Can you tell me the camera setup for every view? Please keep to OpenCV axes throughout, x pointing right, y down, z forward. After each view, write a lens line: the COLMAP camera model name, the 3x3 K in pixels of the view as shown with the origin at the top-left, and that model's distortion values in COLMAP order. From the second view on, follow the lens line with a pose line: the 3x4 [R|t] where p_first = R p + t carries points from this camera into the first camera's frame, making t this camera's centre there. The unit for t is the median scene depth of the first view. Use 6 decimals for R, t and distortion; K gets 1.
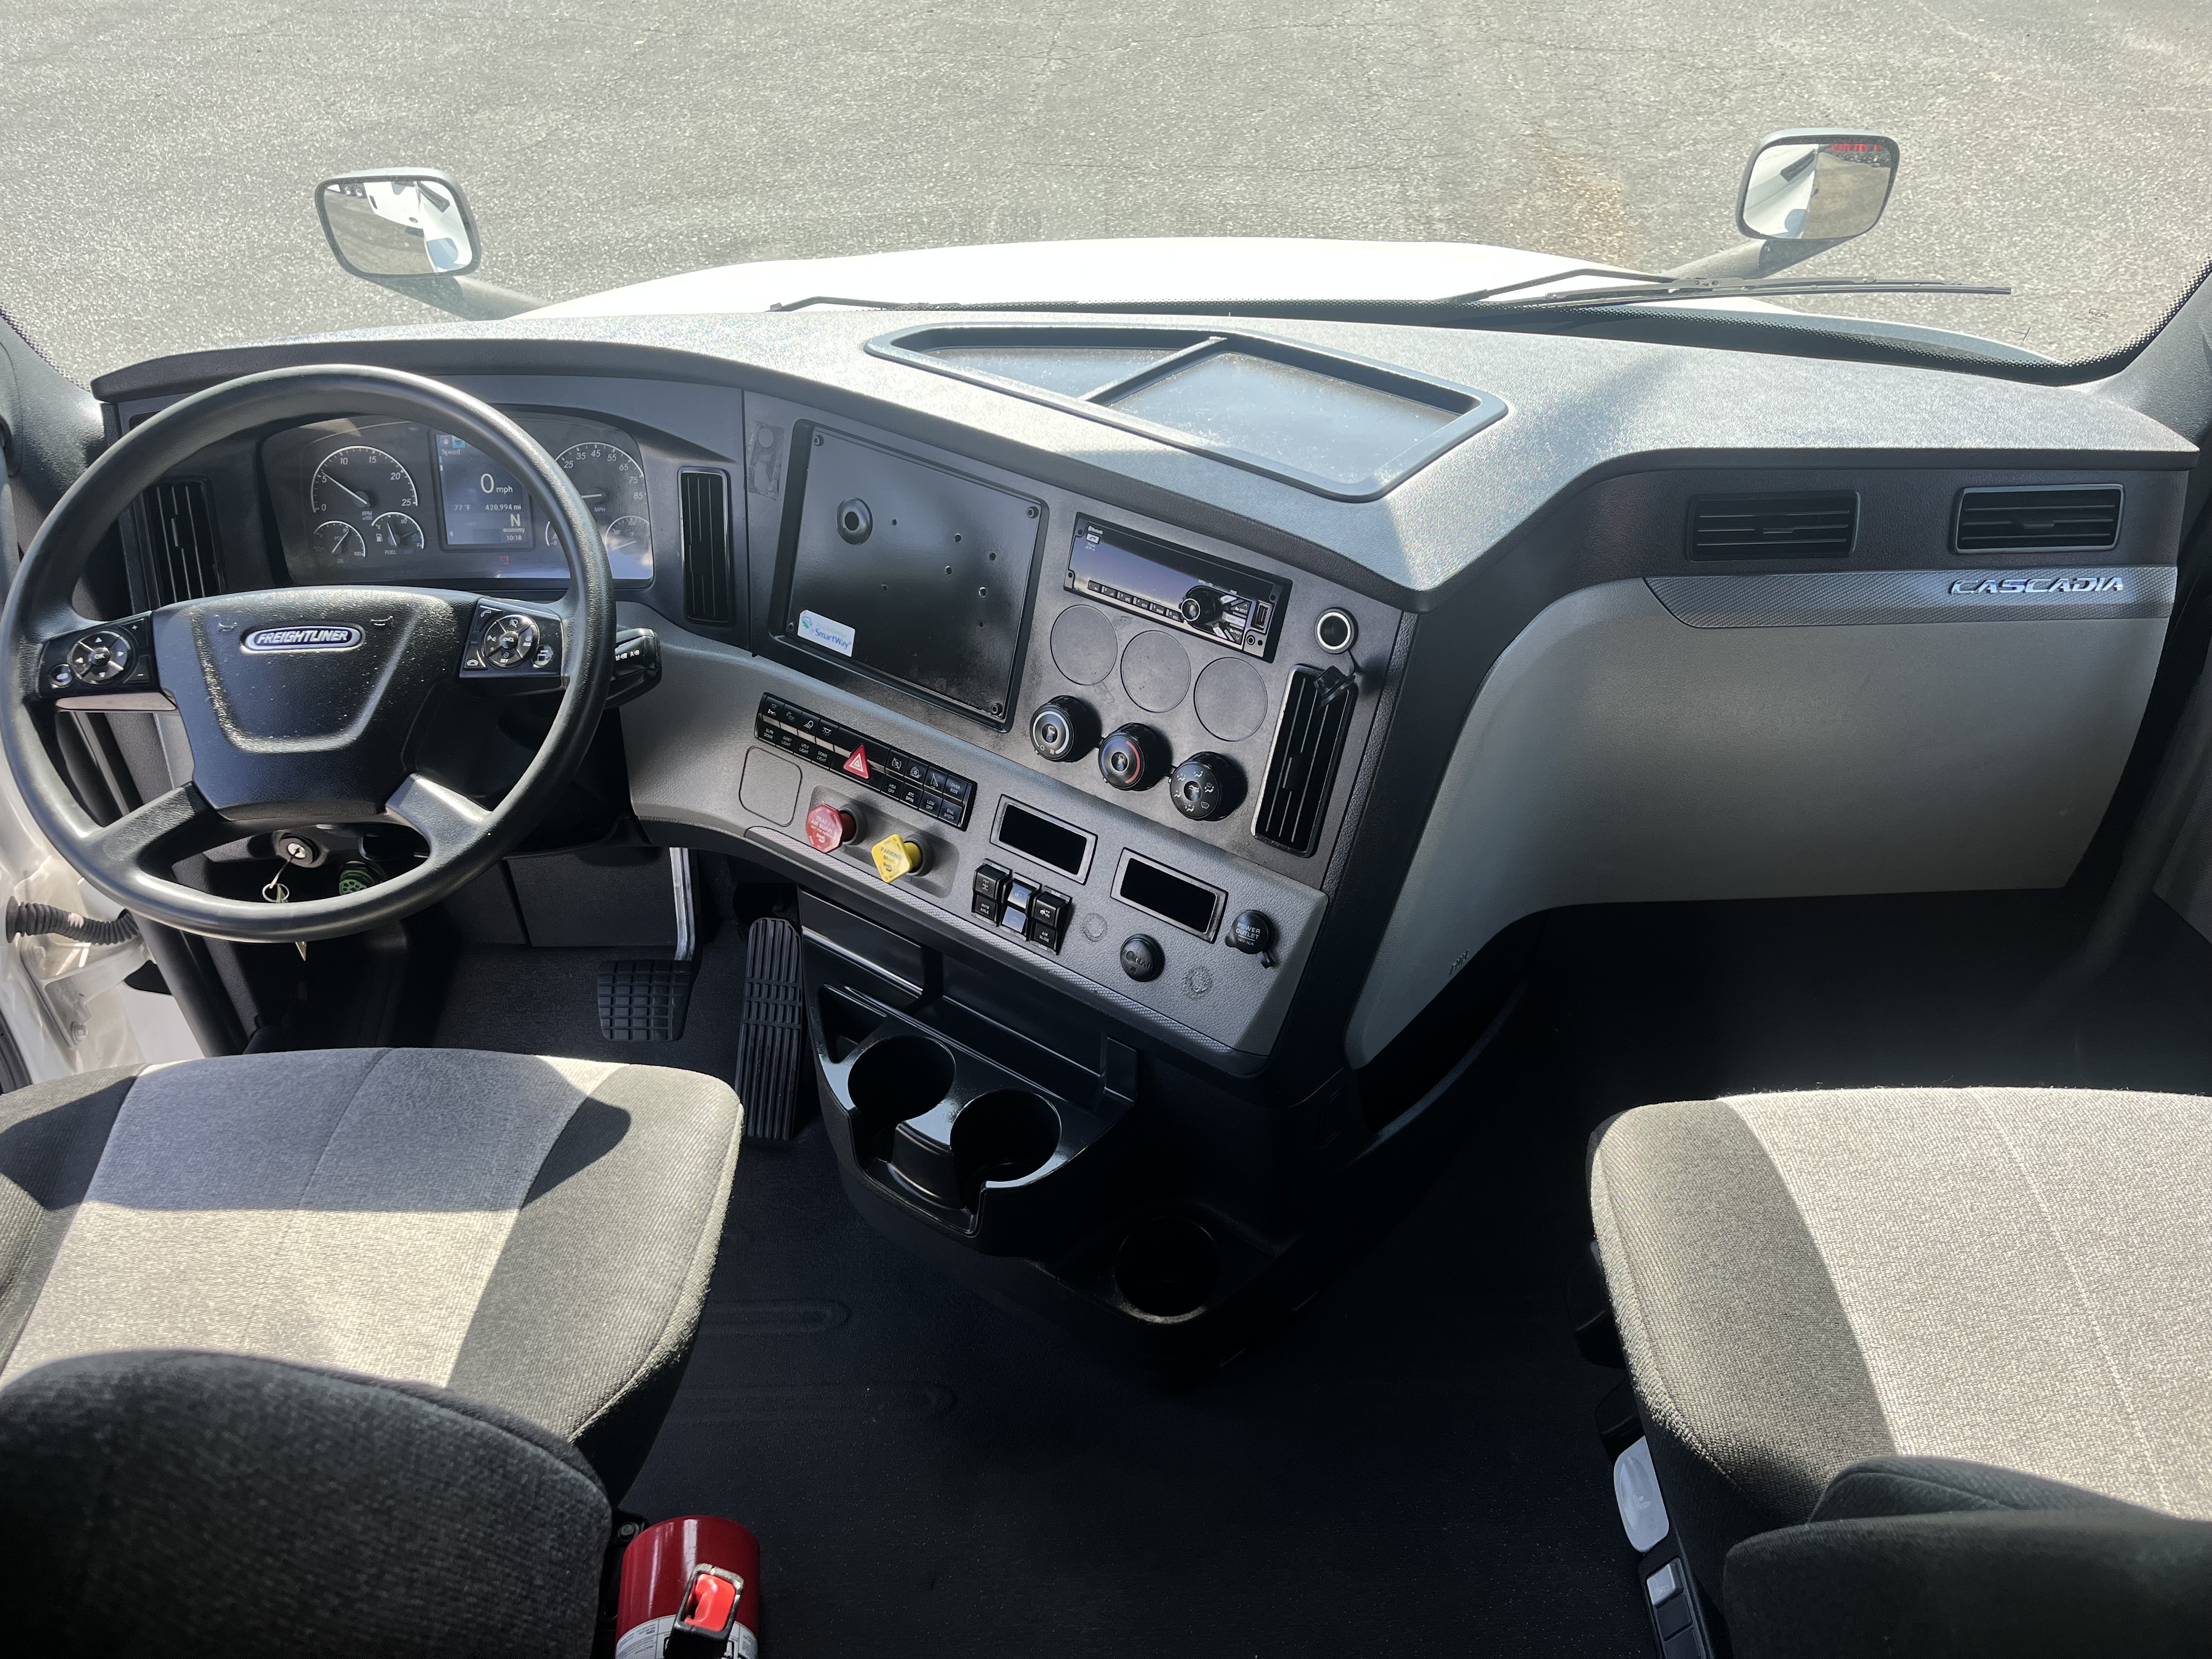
lens RADIAL K [[1678.9, 0, 1114.7], [0, 1678.9, 826.2], [0, 0, 1]] dist [0.061347, -0.081710]
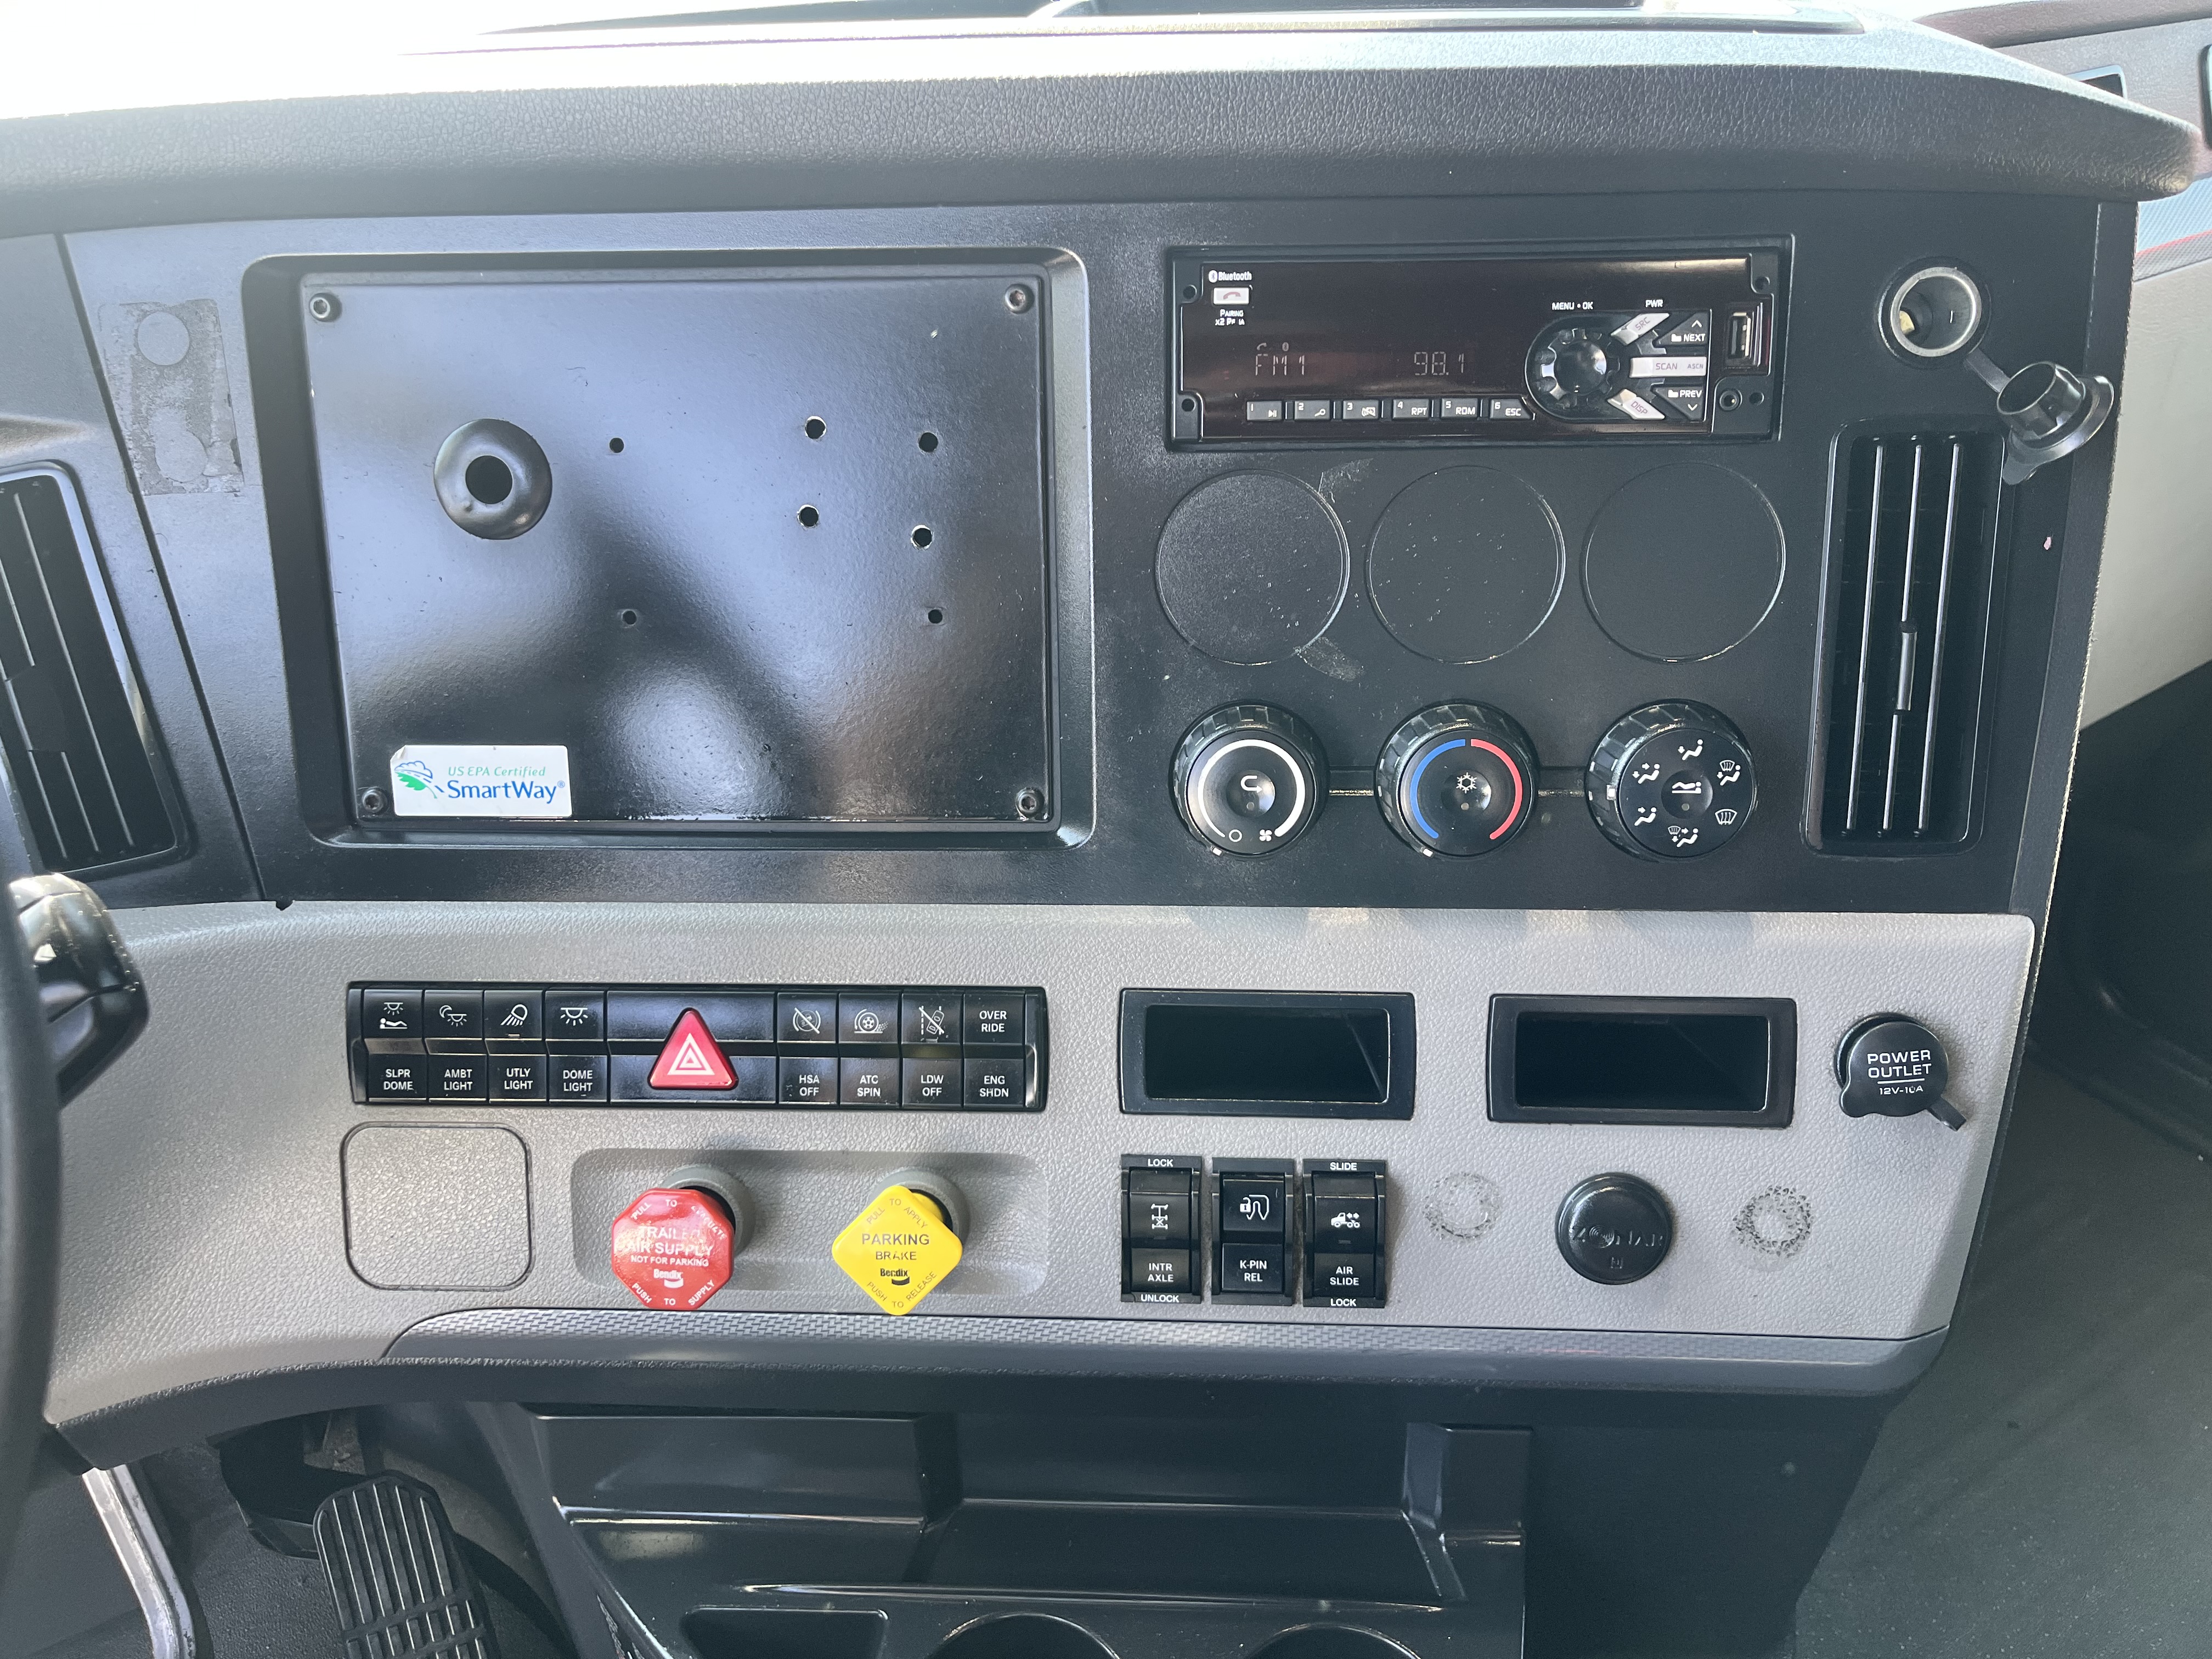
lens RADIAL K [[1678.9, 0, 1114.7], [0, 1678.9, 826.2], [0, 0, 1]] dist [0.061347, -0.081710]
pose [[0.850441, -0.302197, 0.430612, -0.234189], [0.342774, 0.939249, -0.017815, -0.050153], [-0.399068, 0.162753, 0.902361, 0.621048]]
